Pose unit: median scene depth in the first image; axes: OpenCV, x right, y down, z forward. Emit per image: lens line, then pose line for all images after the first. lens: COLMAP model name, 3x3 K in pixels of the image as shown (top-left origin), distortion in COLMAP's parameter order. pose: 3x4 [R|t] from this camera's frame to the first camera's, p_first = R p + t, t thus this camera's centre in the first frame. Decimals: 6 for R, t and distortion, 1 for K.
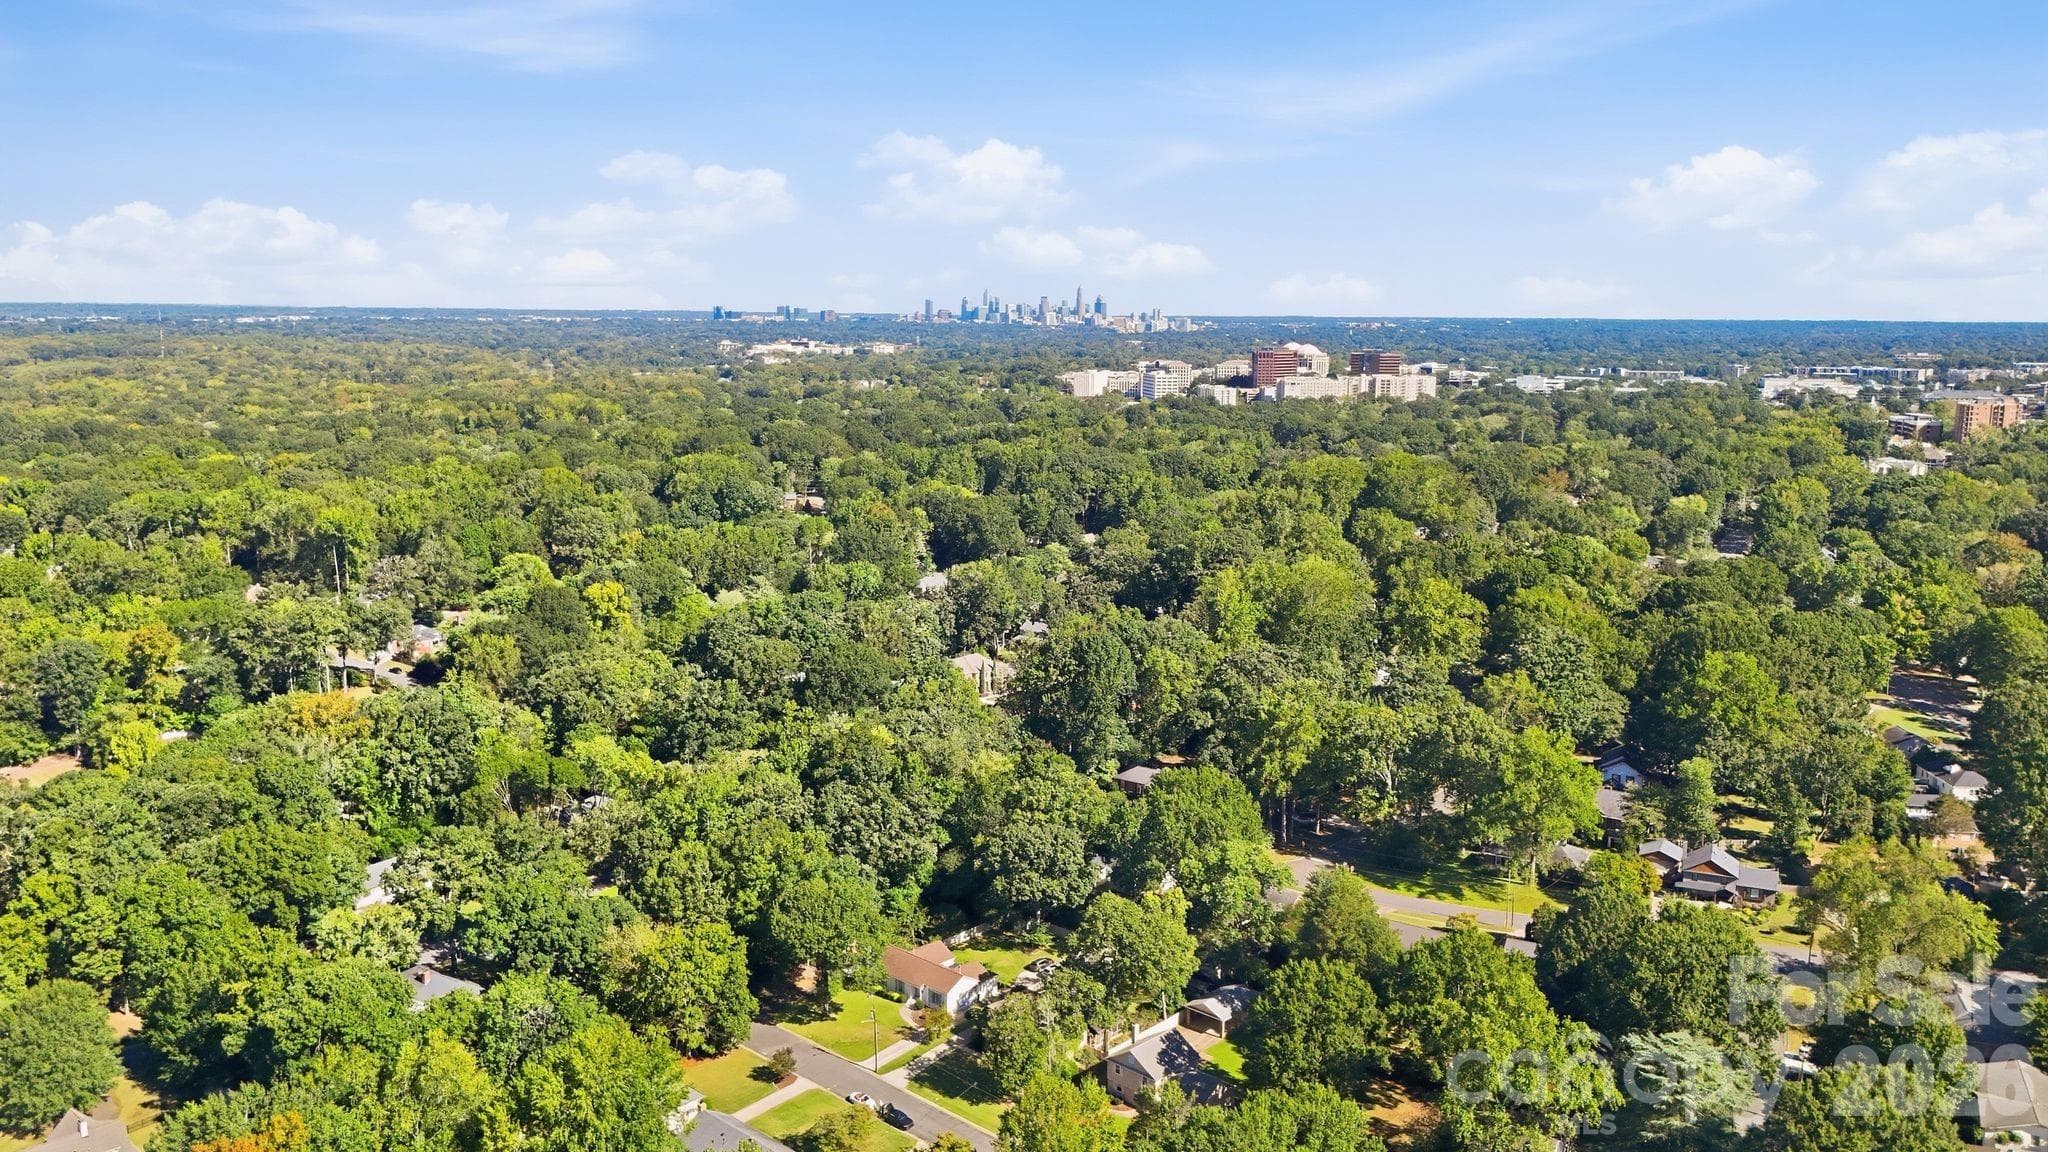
lens RADIAL K [[1562.2, 0, 1024.5], [0, 1562.2, 566.1], [0, 0, 1]] dist [0.052175, -0.002965]
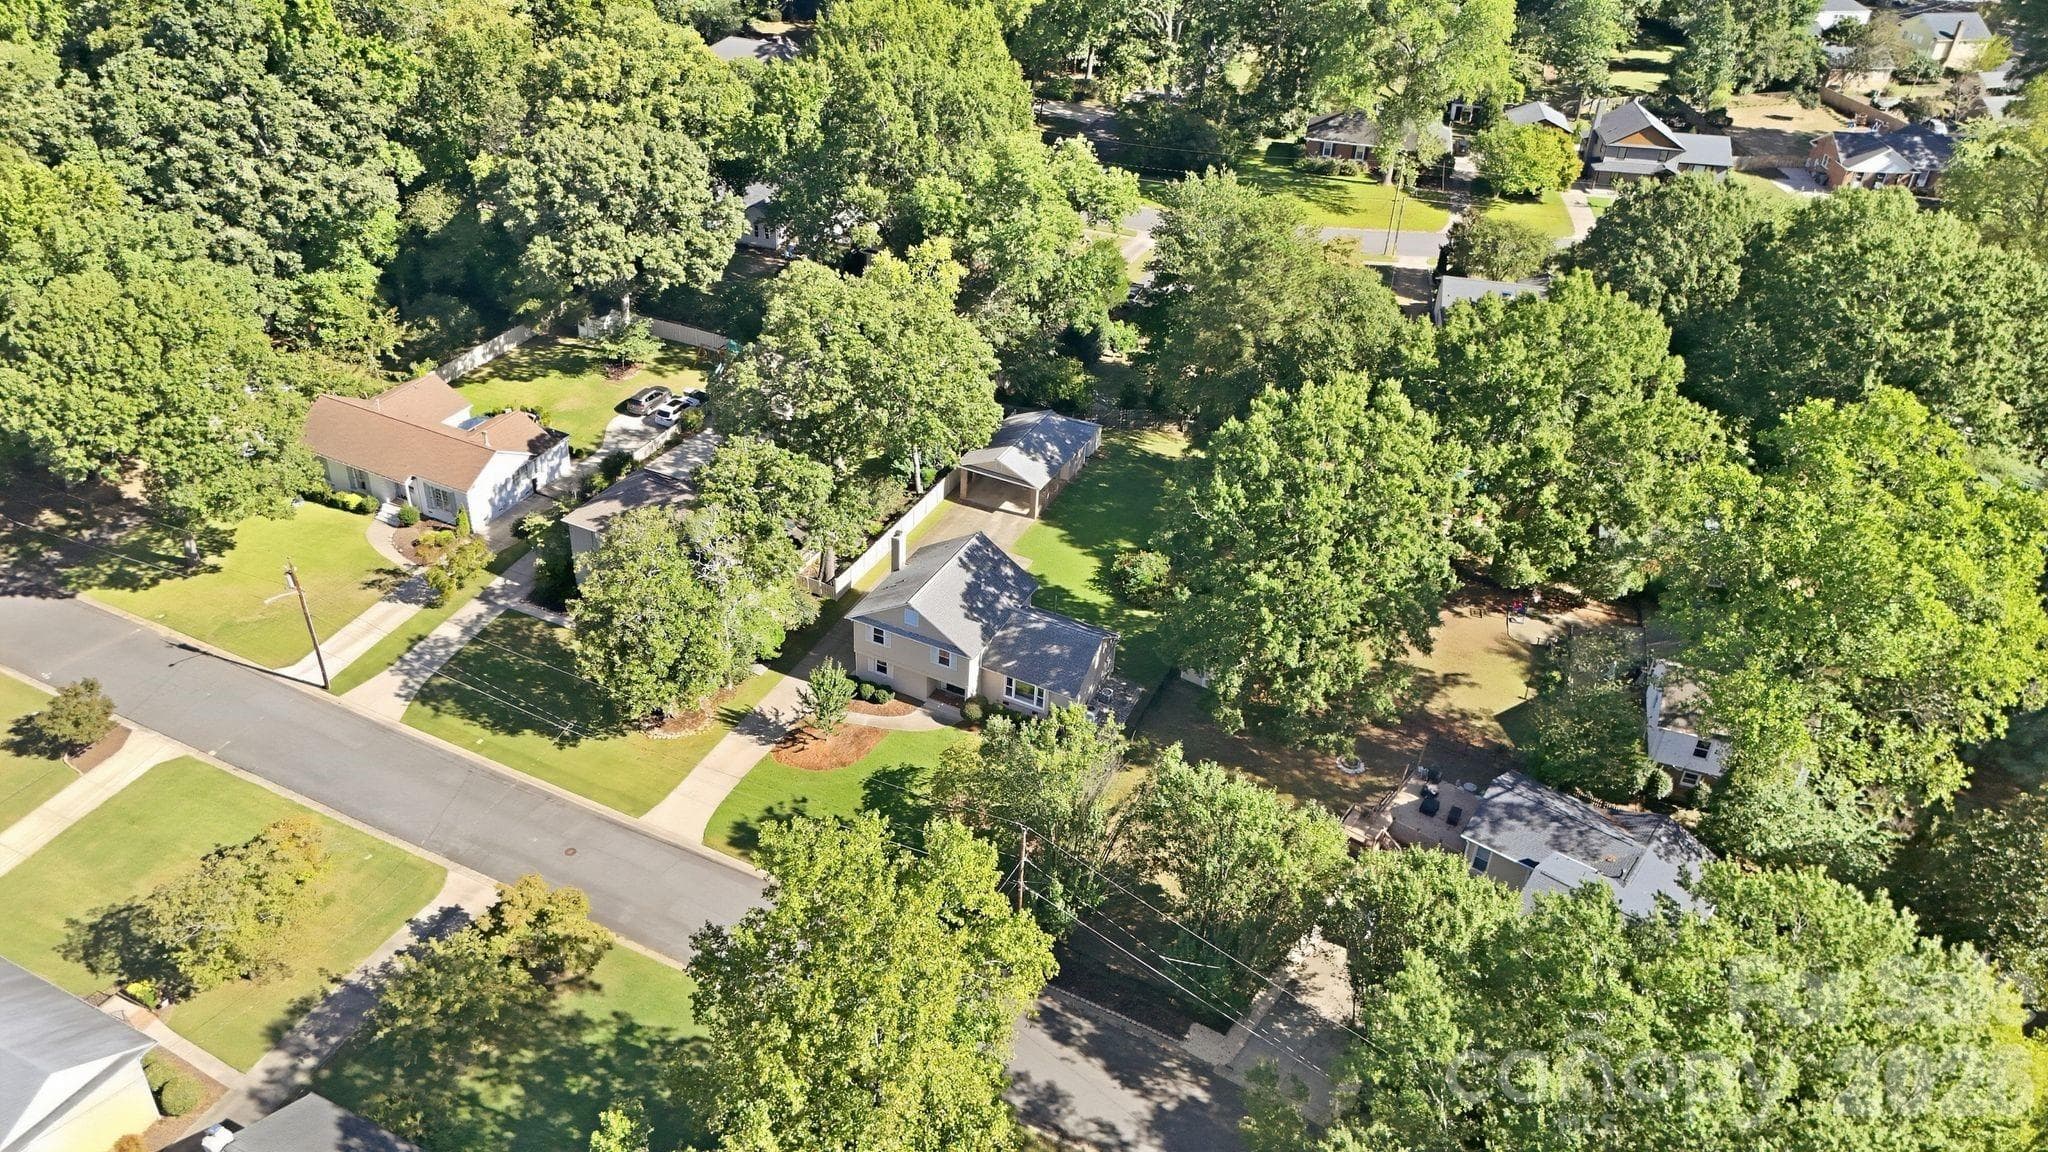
lens RADIAL K [[1562.2, 0, 1024.5], [0, 1562.2, 566.1], [0, 0, 1]] dist [0.052175, -0.002965]
pose [[0.953514, -0.130377, 0.271684, -0.018416], [0.006965, 0.910858, 0.412662, 0.088266], [-0.301267, -0.391587, 0.869424, 0.477143]]
